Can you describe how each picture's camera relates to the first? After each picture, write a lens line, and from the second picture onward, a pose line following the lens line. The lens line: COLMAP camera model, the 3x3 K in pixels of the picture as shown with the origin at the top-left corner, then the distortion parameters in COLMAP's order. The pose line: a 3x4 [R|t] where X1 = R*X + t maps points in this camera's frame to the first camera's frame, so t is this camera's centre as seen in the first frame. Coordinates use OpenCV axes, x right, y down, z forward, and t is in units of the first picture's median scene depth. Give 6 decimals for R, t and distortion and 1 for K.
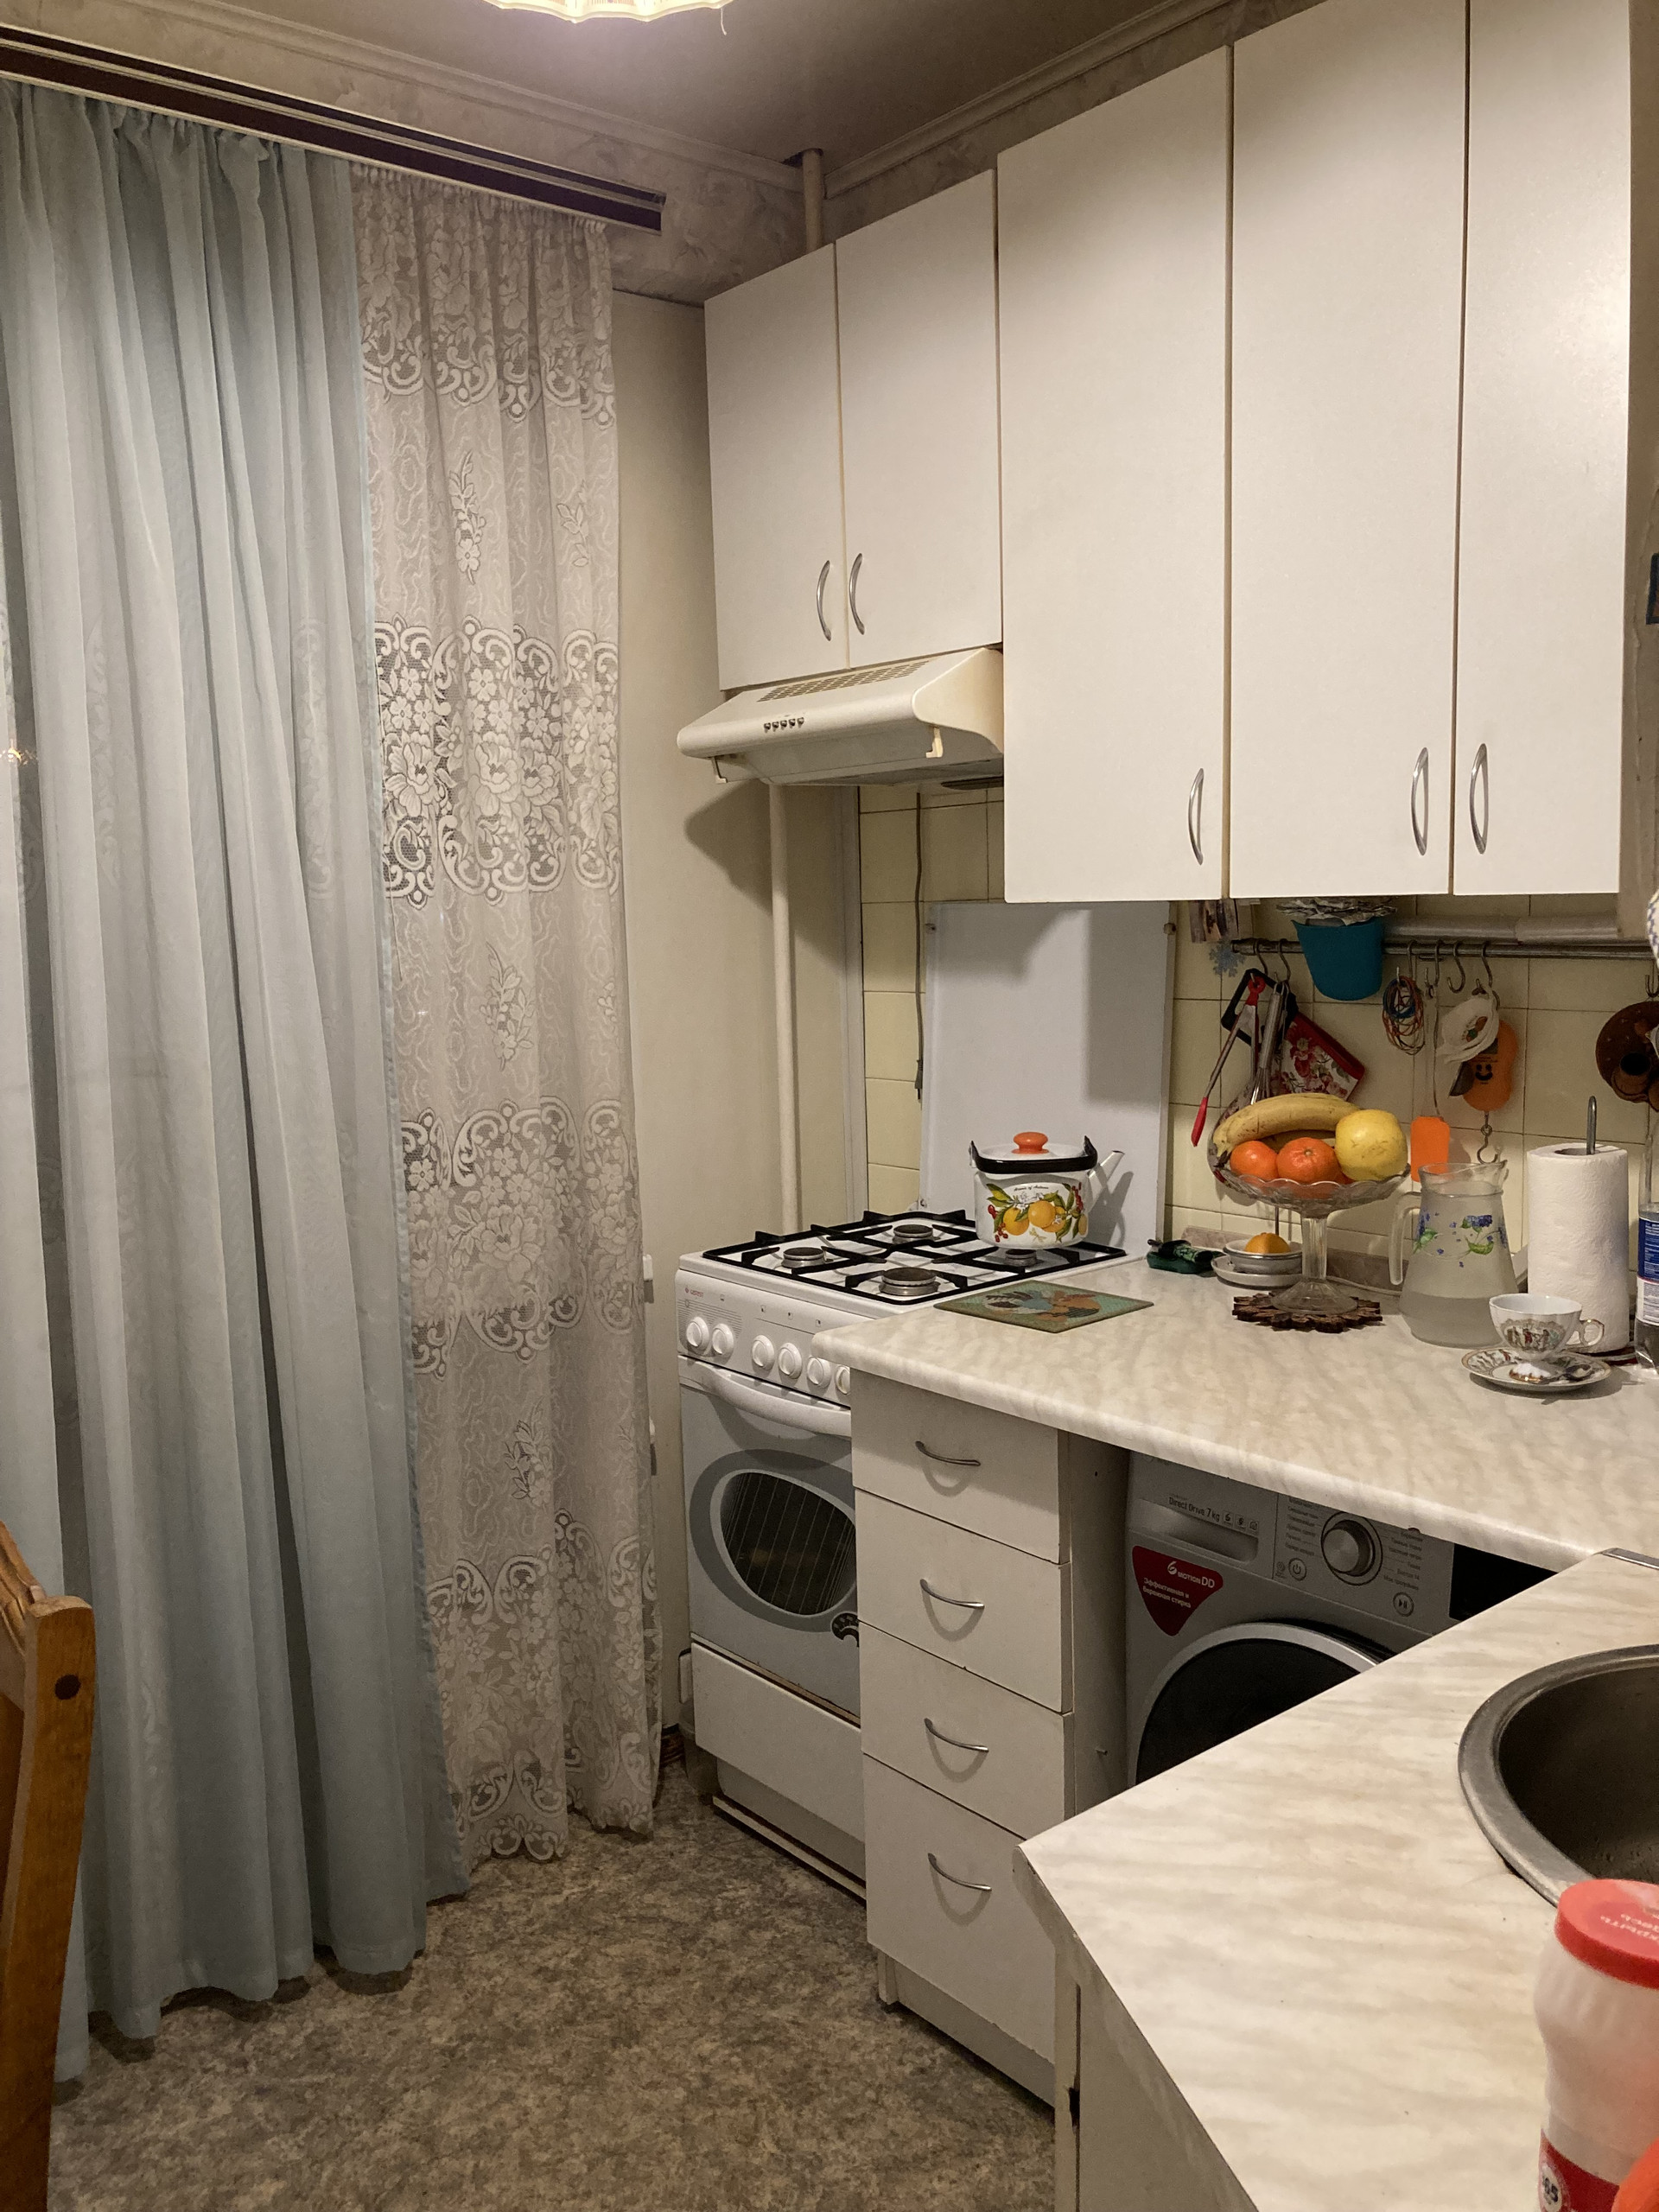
lens RADIAL K [[1832.5, 0, 815.6], [0, 1832.5, 1125.7], [0, 0, 1]] dist [0.045883, -0.043492]
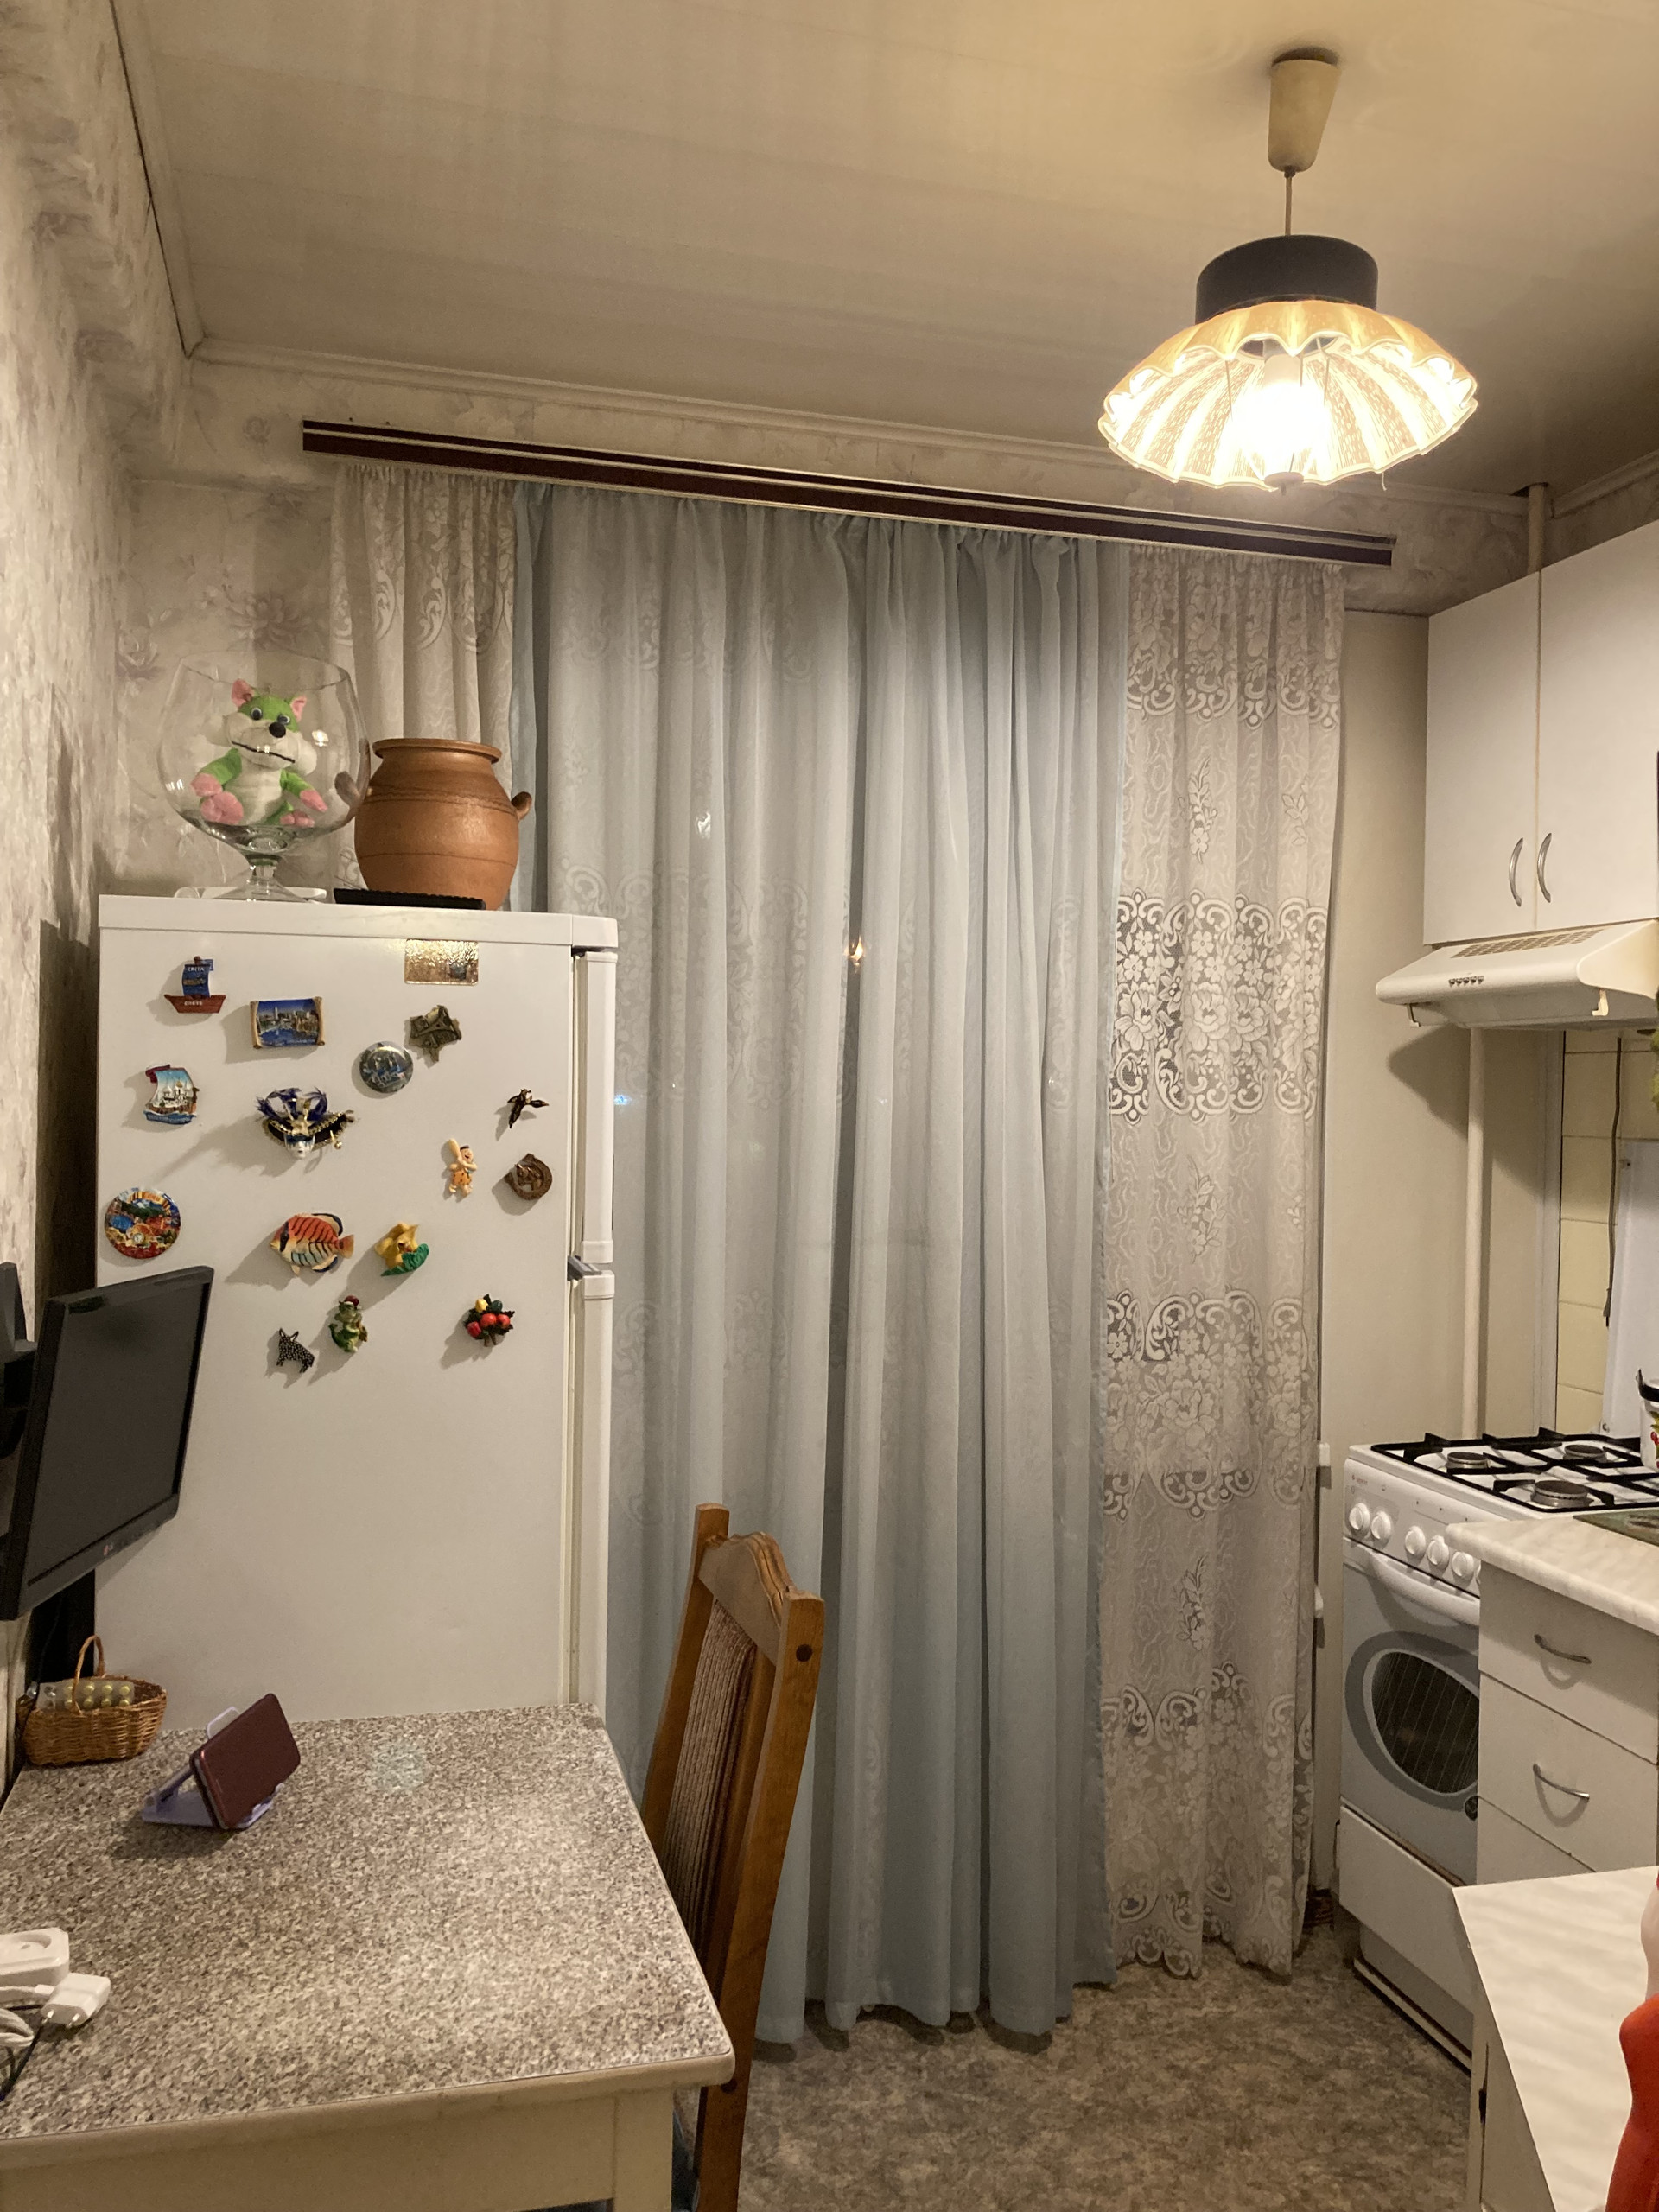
lens RADIAL K [[1832.5, 0, 832.1], [0, 1832.5, 1116.3], [0, 0, 1]] dist [0.045883, -0.043492]
pose [[0.913185, 0.051100, -0.404329, 0.088045], [-0.095051, 0.991453, -0.089371, 0.003371], [0.396306, 0.120044, 0.910237, -0.178003]]
